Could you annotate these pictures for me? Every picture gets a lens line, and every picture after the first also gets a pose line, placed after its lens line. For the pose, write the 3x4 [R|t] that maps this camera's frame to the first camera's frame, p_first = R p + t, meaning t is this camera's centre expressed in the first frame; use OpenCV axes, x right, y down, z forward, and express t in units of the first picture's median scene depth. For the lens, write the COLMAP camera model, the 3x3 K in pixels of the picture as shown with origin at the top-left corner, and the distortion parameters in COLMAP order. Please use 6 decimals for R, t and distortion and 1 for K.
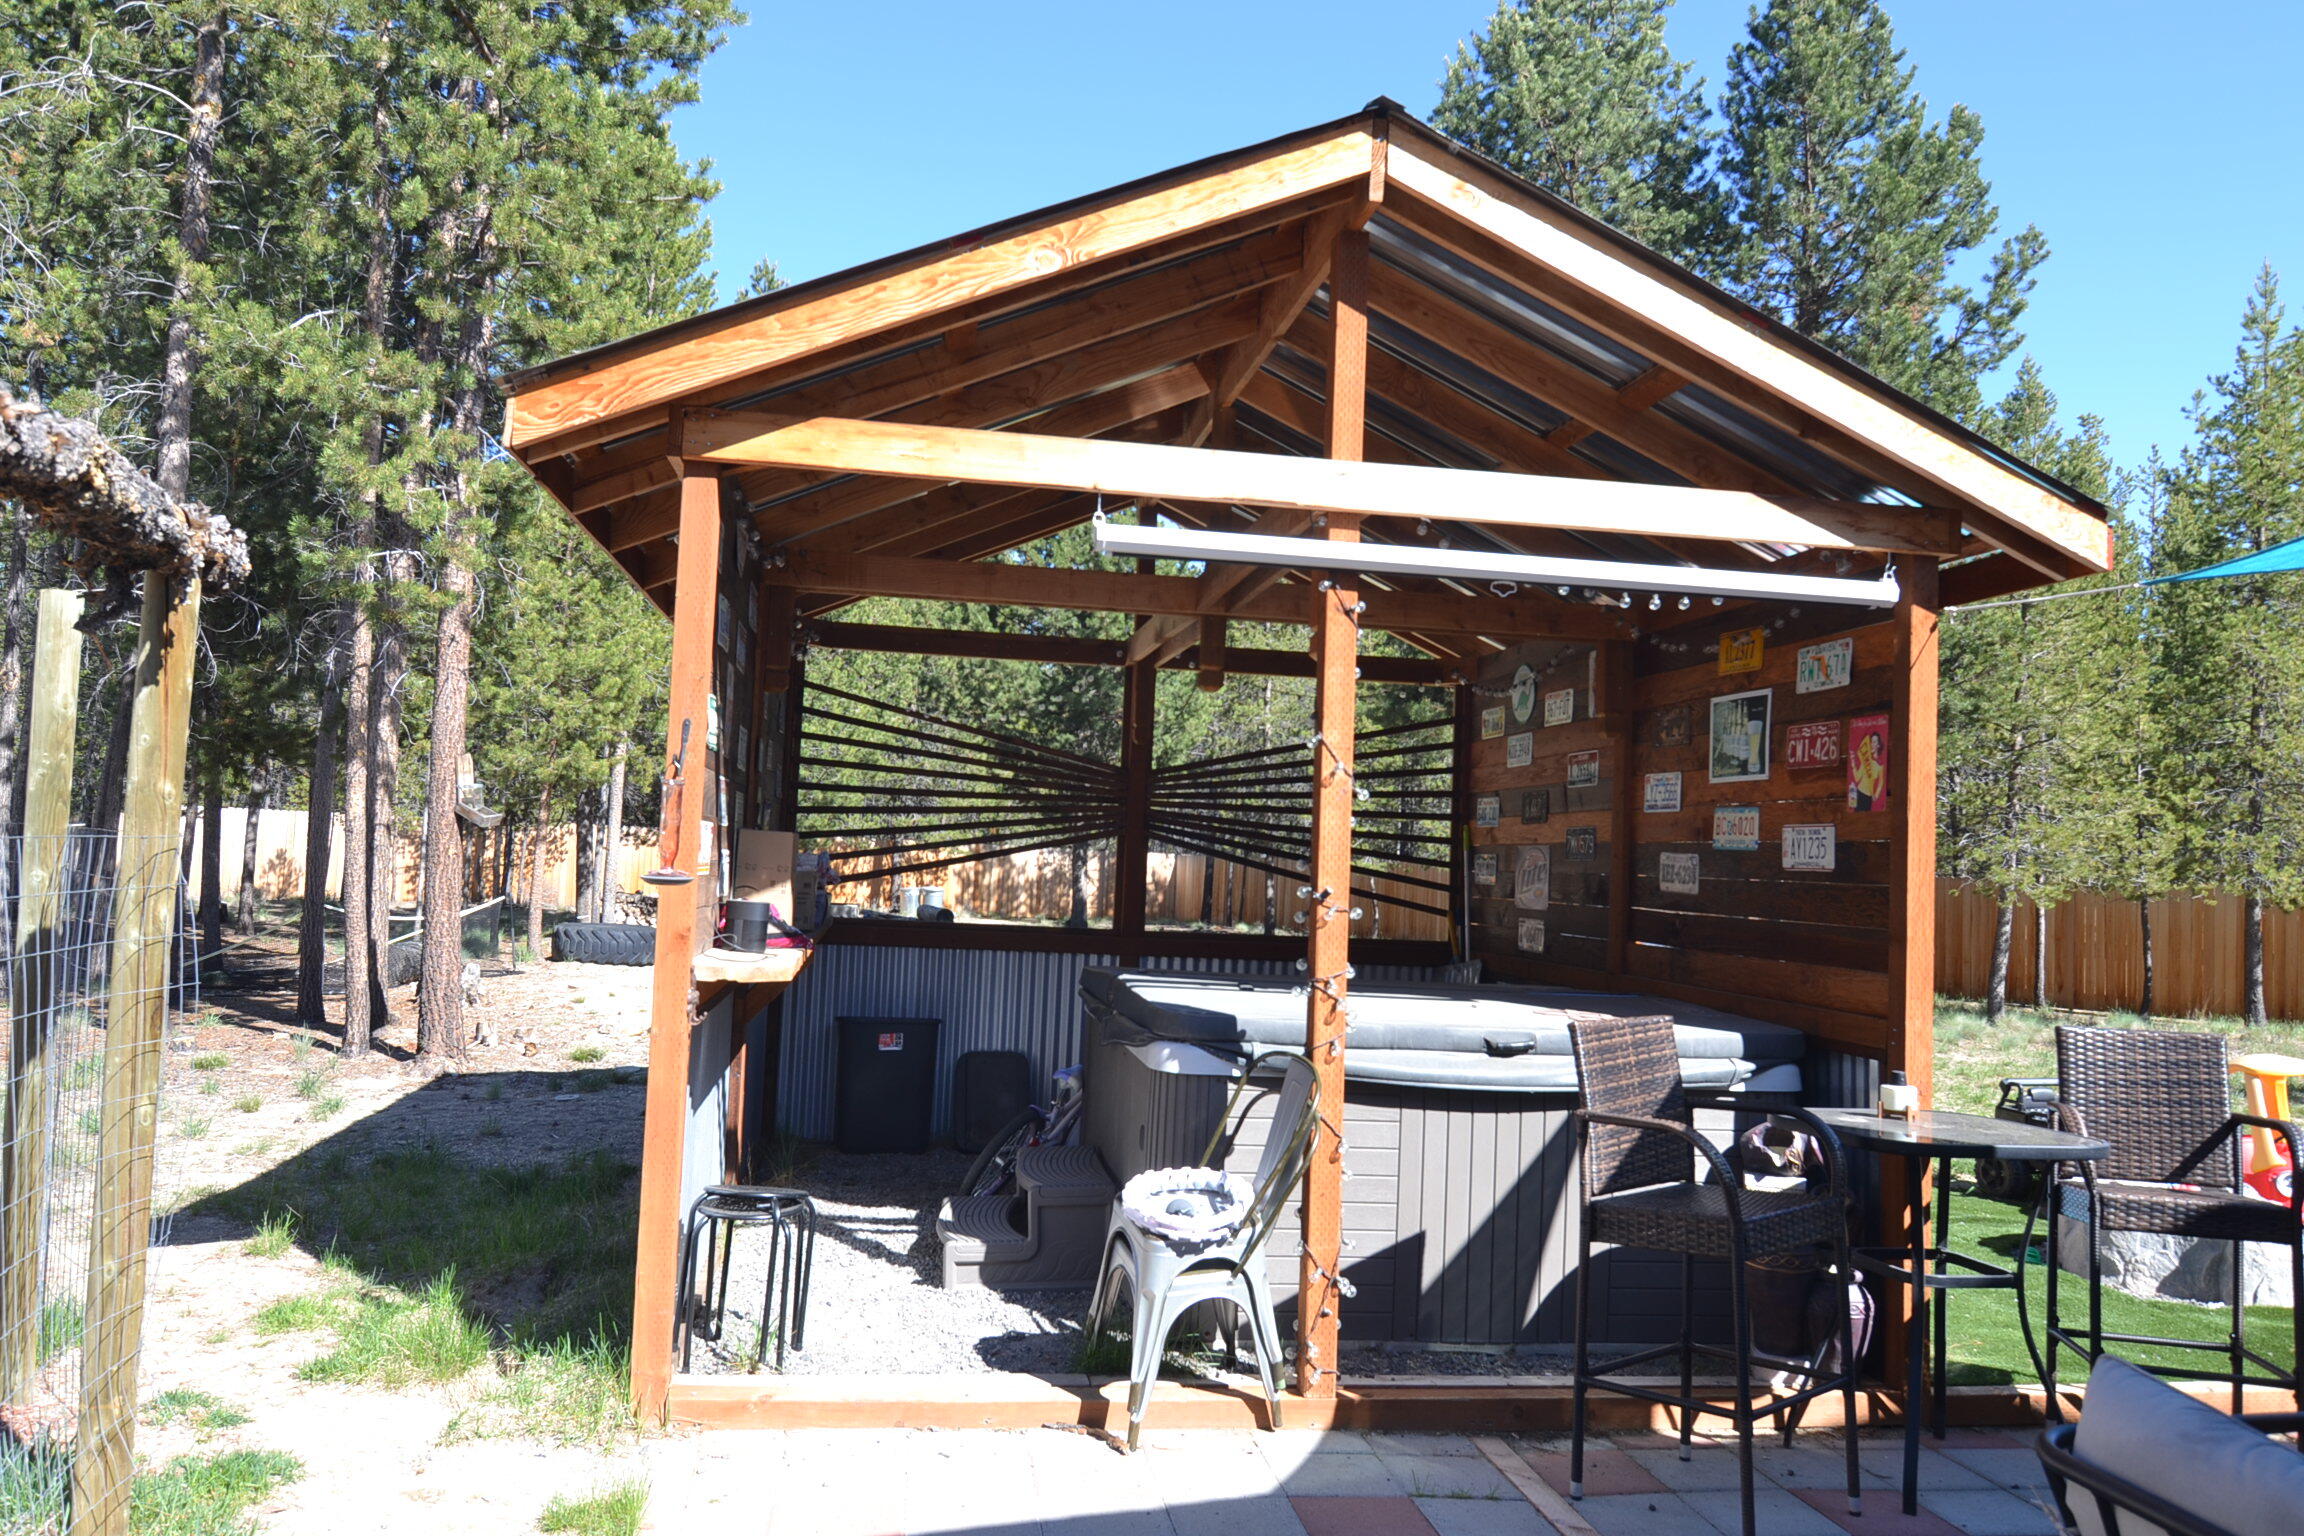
lens RADIAL K [[1576.4, 0, 1137.6], [0, 1576.4, 771.1], [0, 0, 1]] dist [-0.000653, -0.003275]
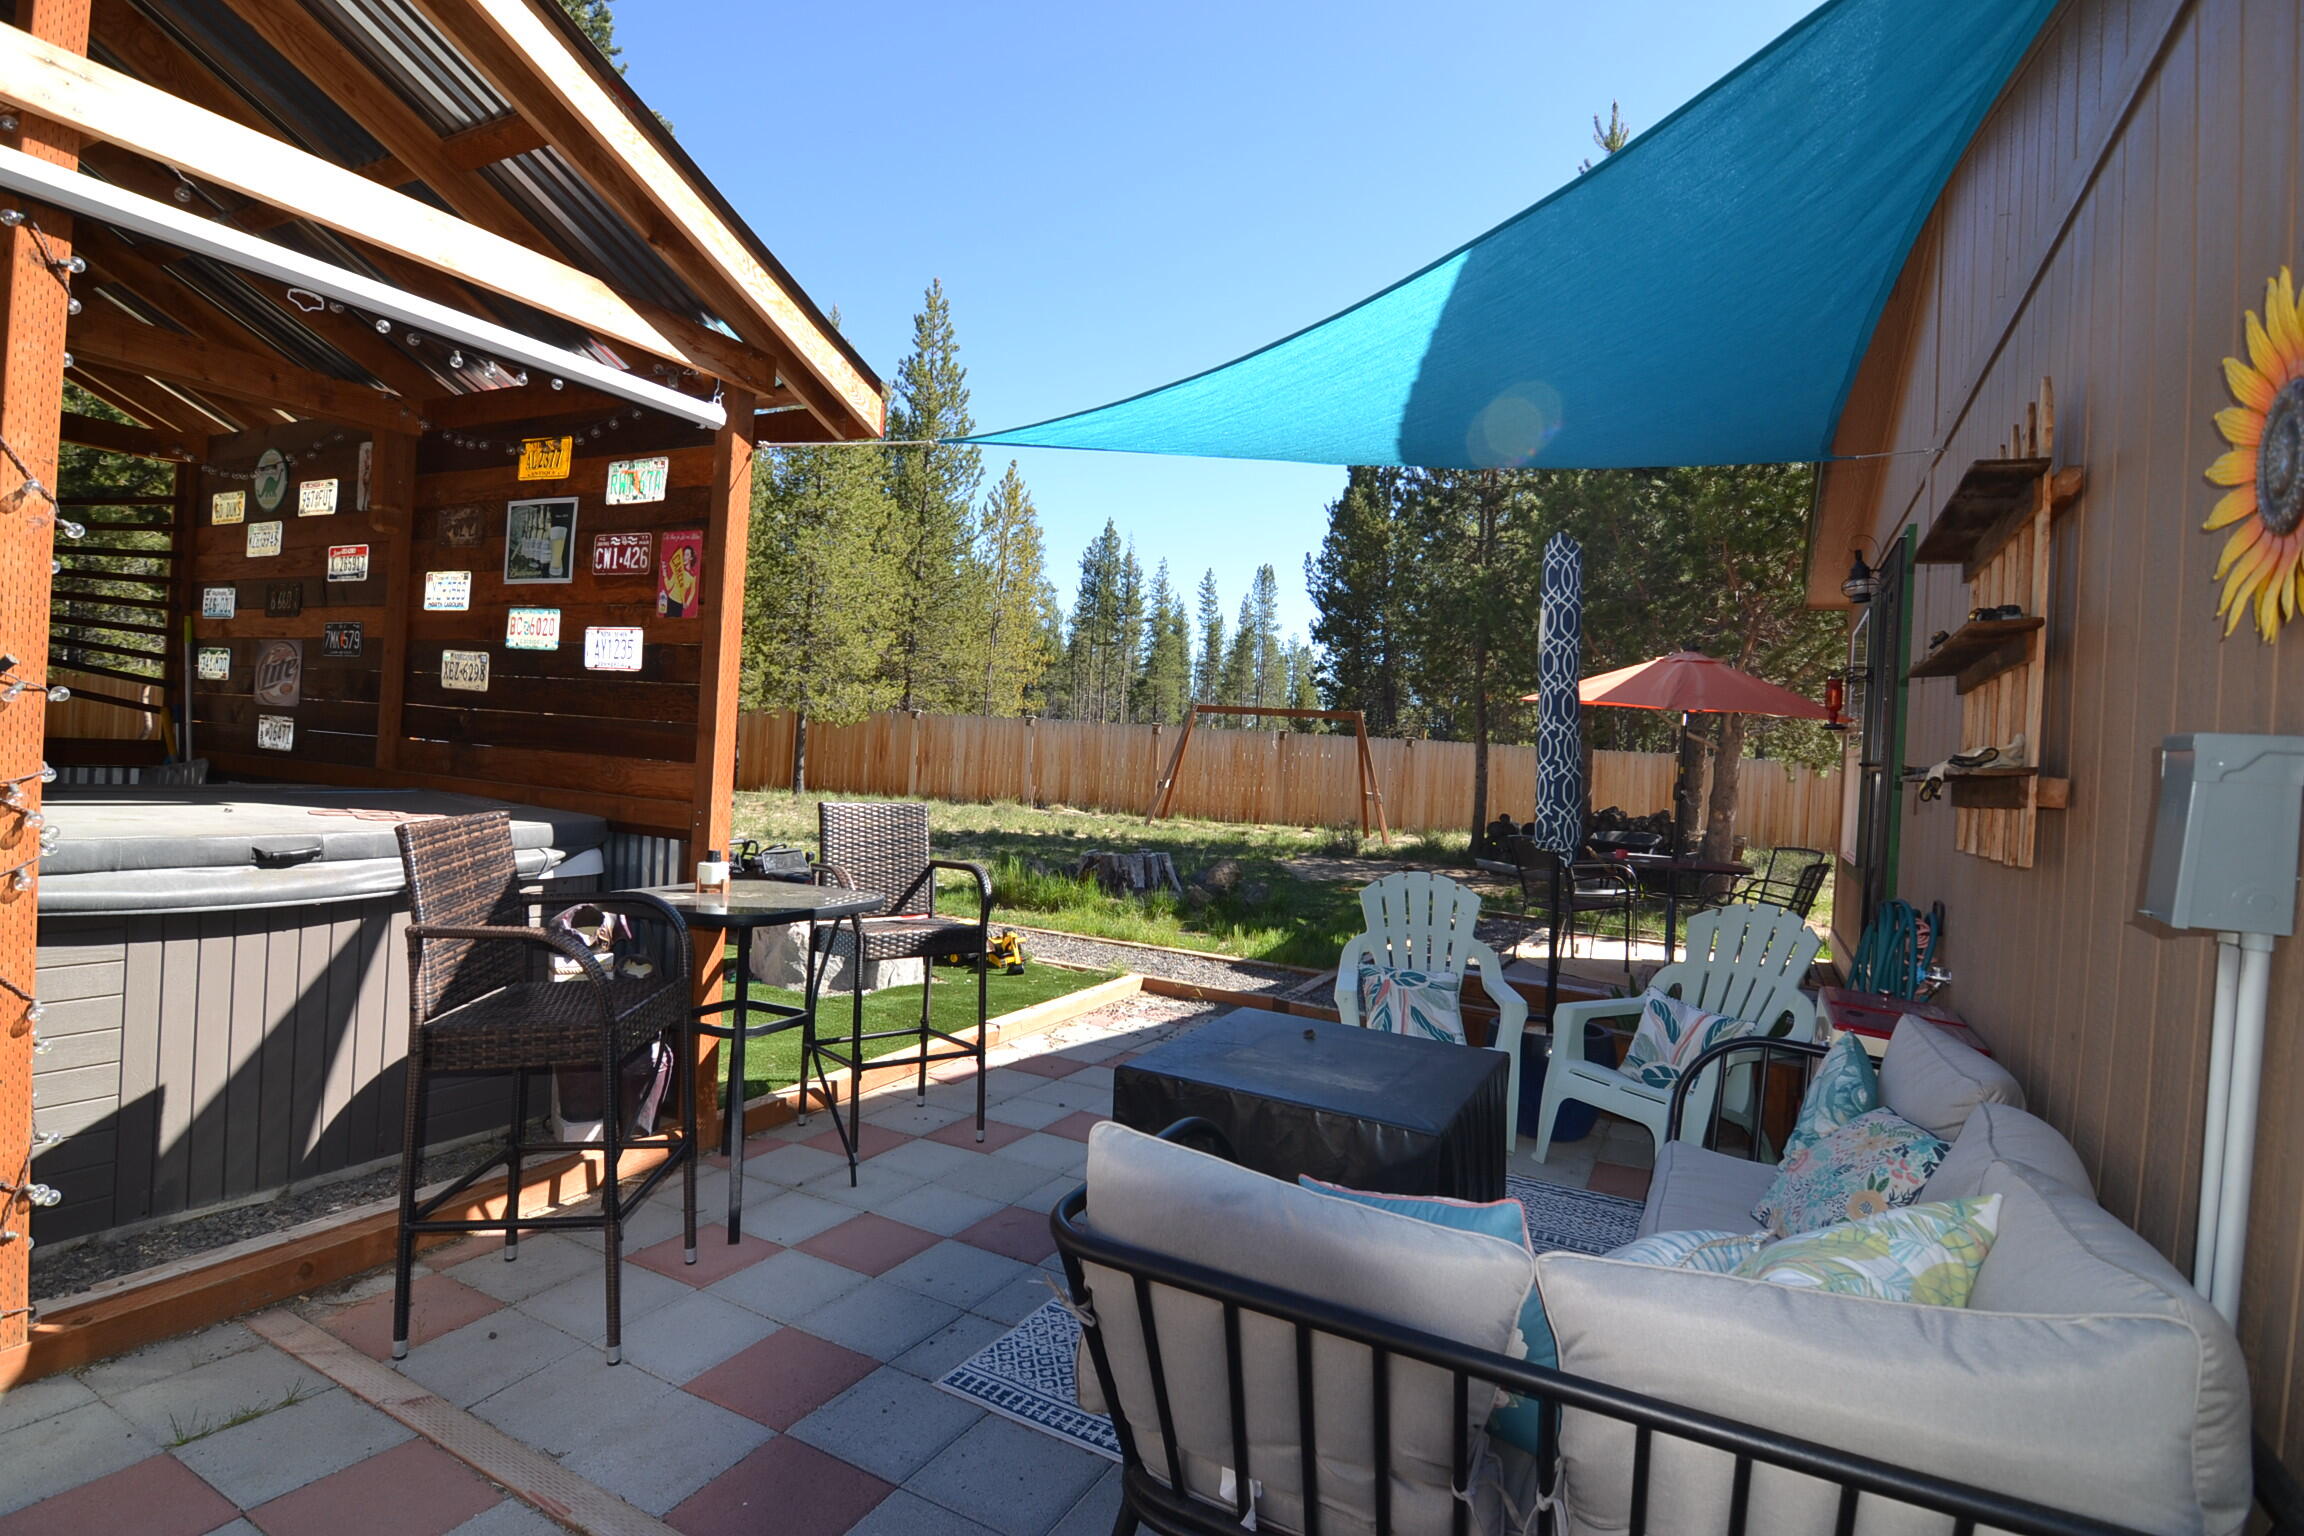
lens RADIAL K [[1124.1, 0, 1136.2], [0, 1124.1, 752.9], [0, 0, 1]] dist [-0.014756, -0.004257]
pose [[0.593390, -0.011569, 0.804832, 0.020856], [-0.081597, 0.993881, 0.074446, 0.035090], [-0.800769, -0.109848, 0.588815, 0.268943]]
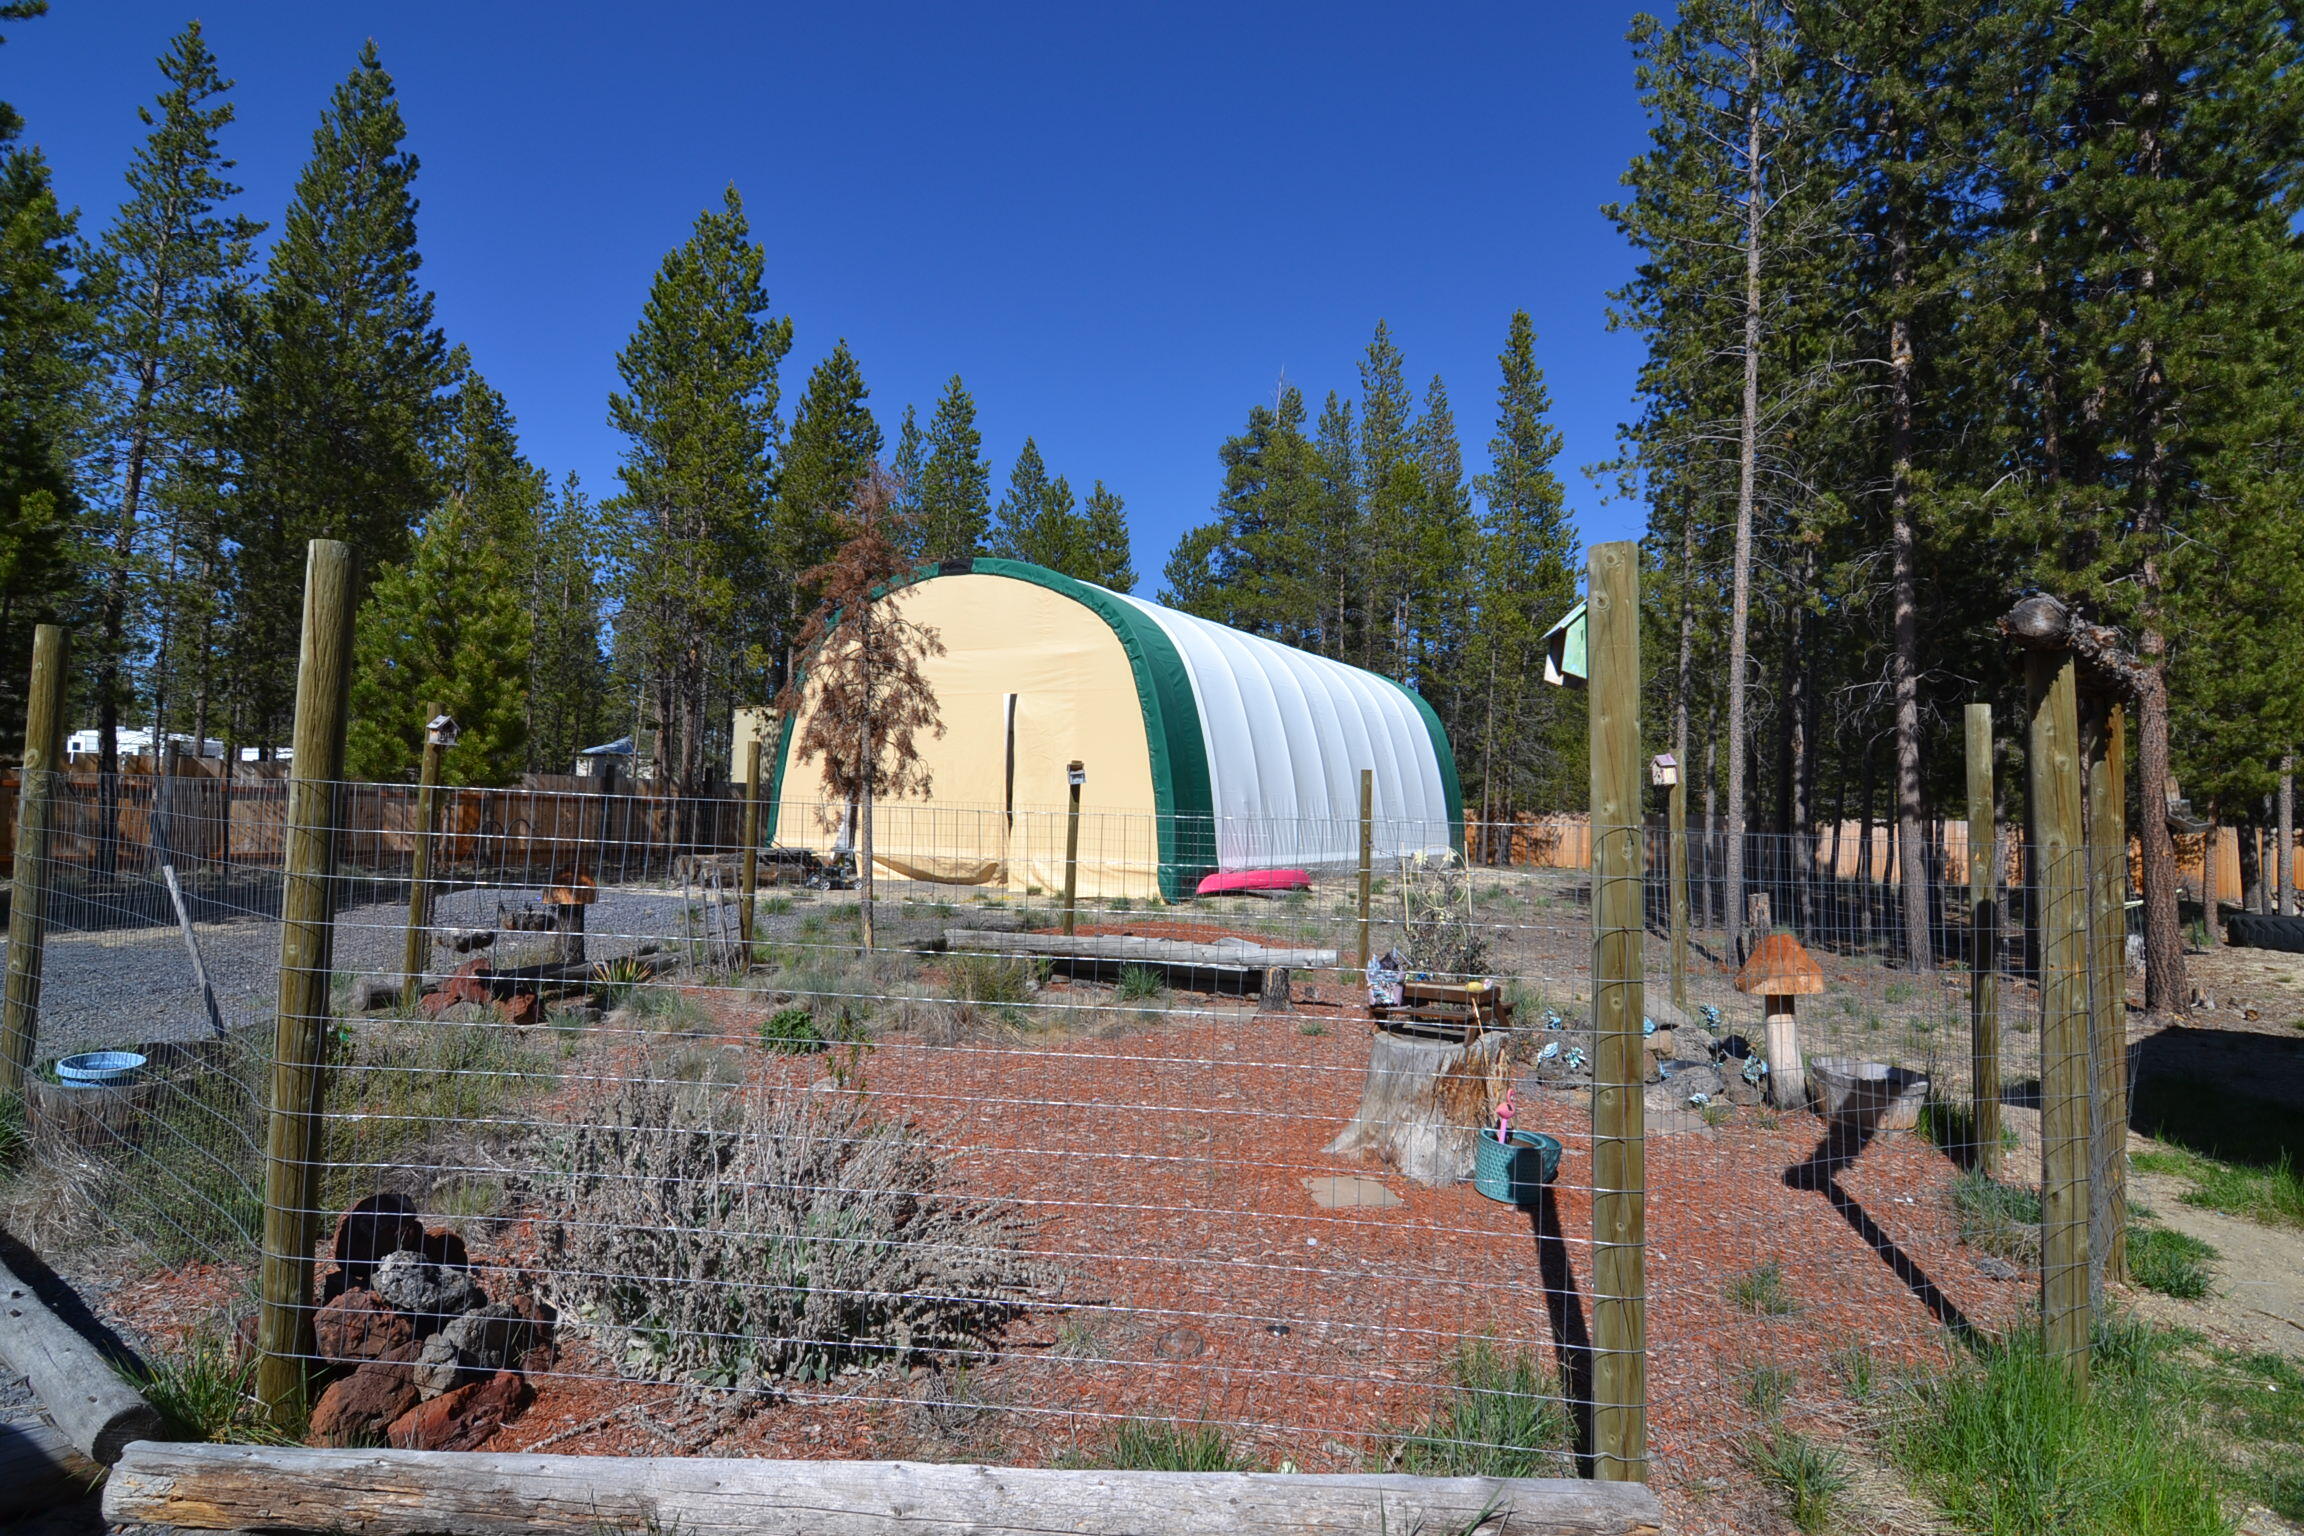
lens RADIAL K [[1124.1, 0, 1104.7], [0, 1124.1, 752.0], [0, 0, 1]] dist [-0.014756, -0.004257]
pose [[0.444370, -0.077414, -0.892492, -0.028321], [0.043661, 0.996947, -0.064736, -0.041123], [0.894779, -0.010200, 0.446393, -0.716214]]
